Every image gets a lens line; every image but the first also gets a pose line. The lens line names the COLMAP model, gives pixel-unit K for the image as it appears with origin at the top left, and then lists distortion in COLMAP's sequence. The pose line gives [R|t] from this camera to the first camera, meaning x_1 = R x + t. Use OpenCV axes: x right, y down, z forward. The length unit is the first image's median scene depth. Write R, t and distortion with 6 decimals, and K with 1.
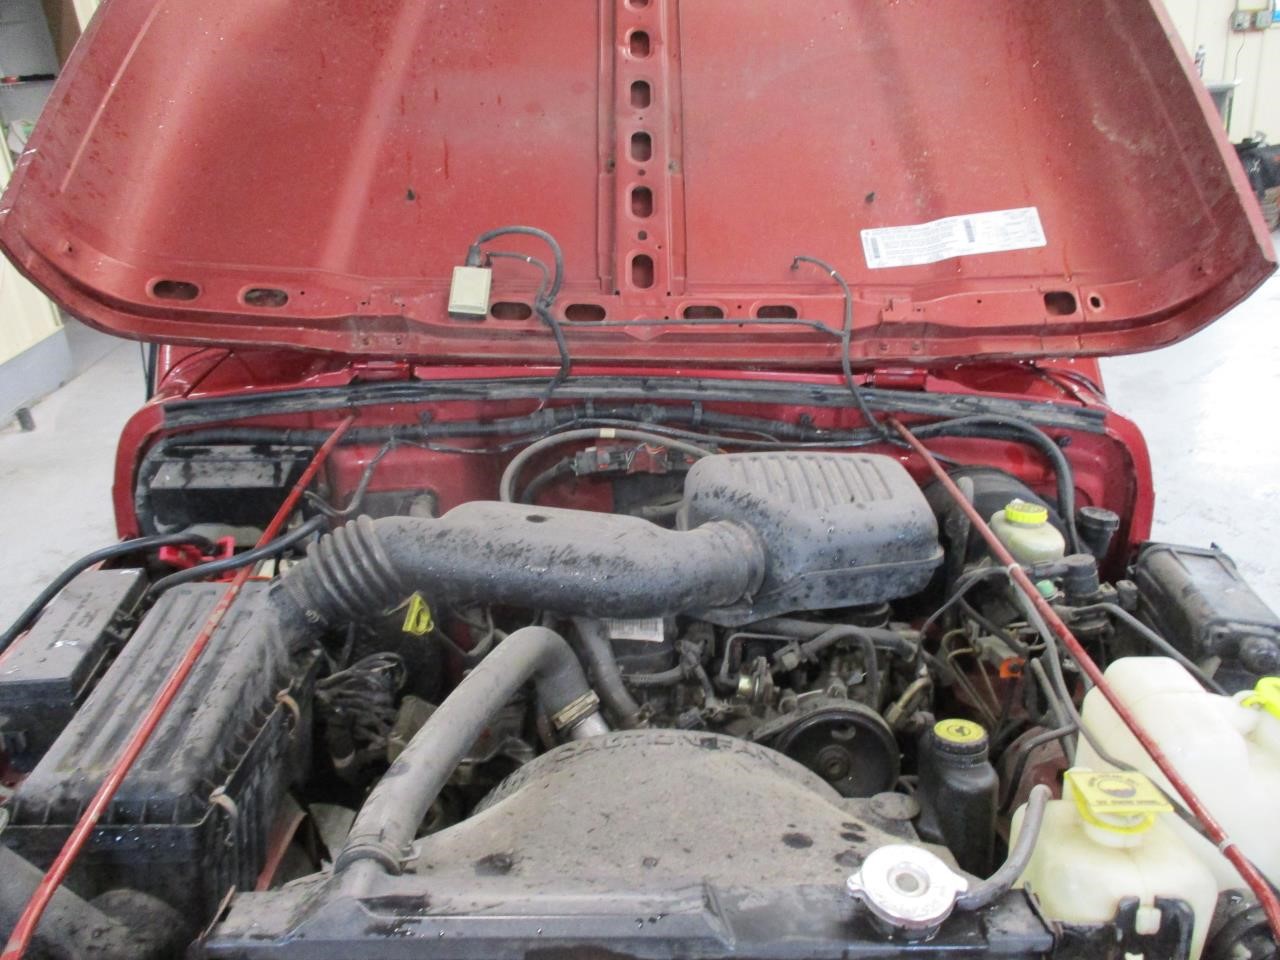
lens RADIAL K [[1116.4, 0, 640.0], [0, 1116.4, 480.0], [0, 0, 1]] dist [-0.009727, 0.001968]
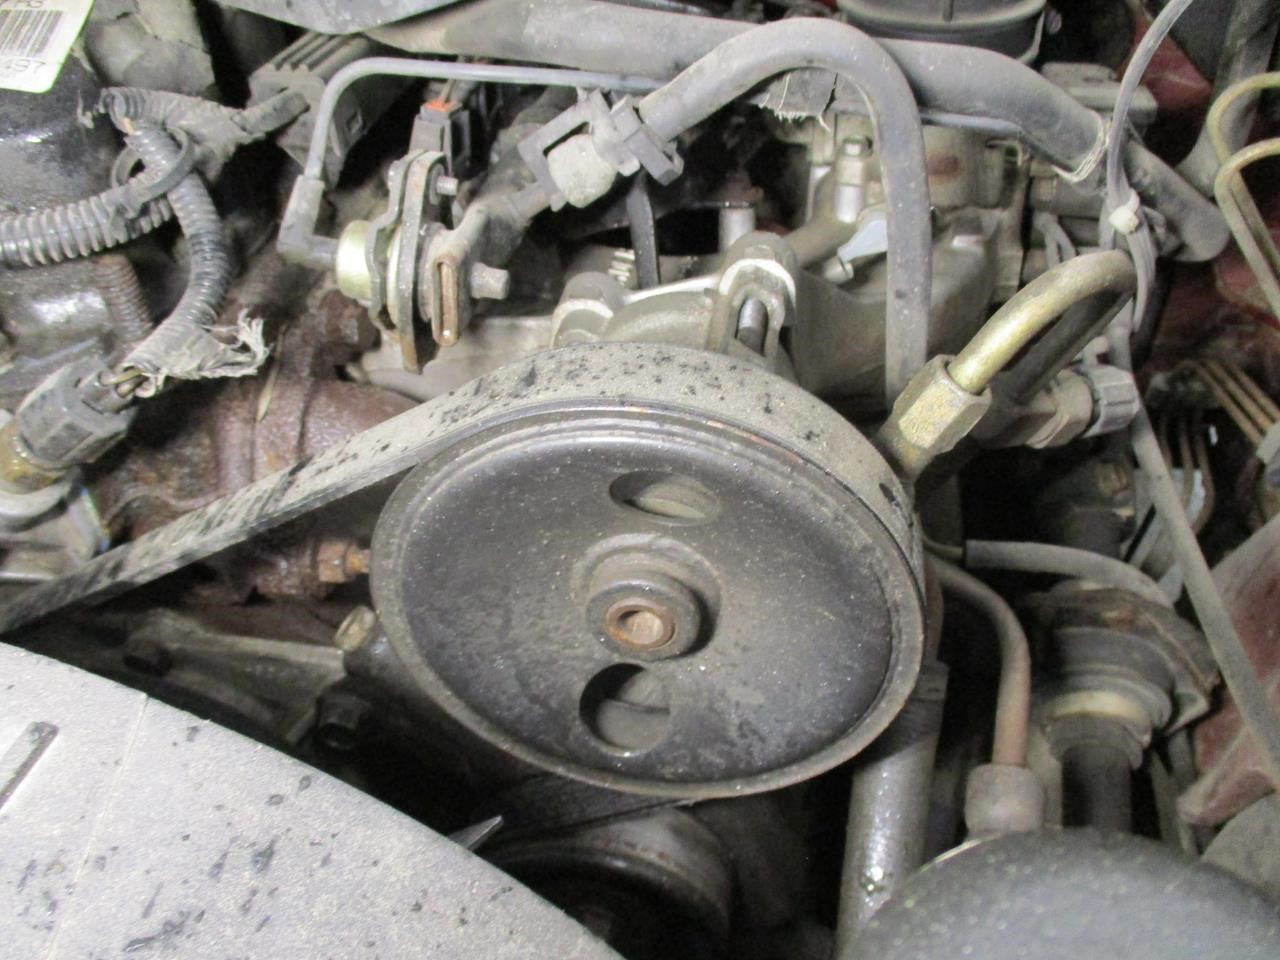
lens RADIAL K [[1116.4, 0, 640.0], [0, 1116.4, 480.0], [0, 0, 1]] dist [-0.009727, 0.001968]
pose [[0.982142, 0.053310, -0.180429, 0.200105], [0.022372, 0.919118, 0.393346, 0.126273], [0.186805, -0.390359, 0.901512, 0.739836]]
